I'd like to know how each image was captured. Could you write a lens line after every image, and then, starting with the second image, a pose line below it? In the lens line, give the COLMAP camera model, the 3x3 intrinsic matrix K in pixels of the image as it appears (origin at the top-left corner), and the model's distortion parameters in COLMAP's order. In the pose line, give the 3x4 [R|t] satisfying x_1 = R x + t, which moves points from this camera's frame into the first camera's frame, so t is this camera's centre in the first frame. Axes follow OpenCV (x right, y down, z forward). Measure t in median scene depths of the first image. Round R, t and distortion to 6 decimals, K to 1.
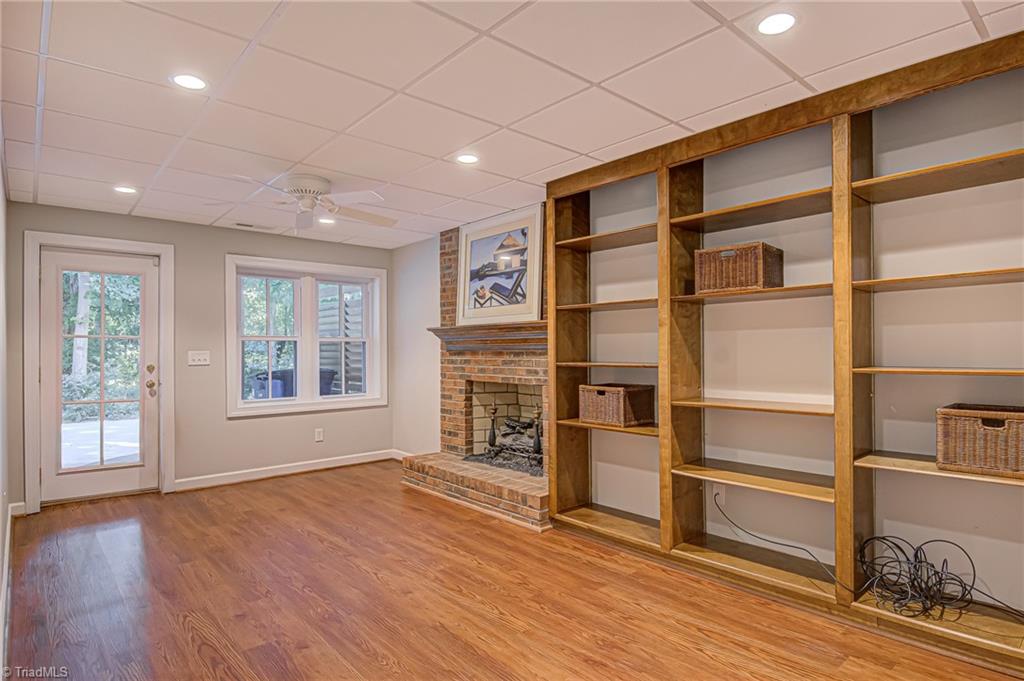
lens RADIAL K [[555.5, 0, 512.7], [0, 555.5, 354.7], [0, 0, 1]] dist [-0.005049, -0.002036]
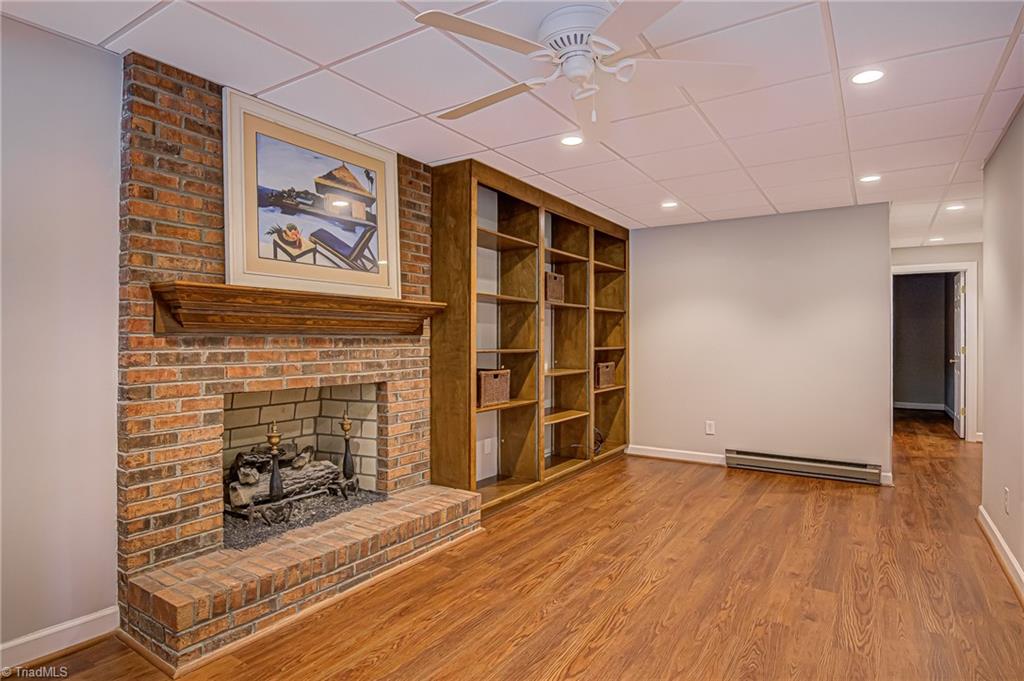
lens RADIAL K [[555.5, 0, 512.7], [0, 555.5, 354.7], [0, 0, 1]] dist [-0.005049, -0.002036]
pose [[-0.268692, -0.021301, 0.962991, -0.733594], [0.002555, 0.999736, 0.022827, -0.001199], [-0.963223, 0.008594, -0.268567, 1.015958]]
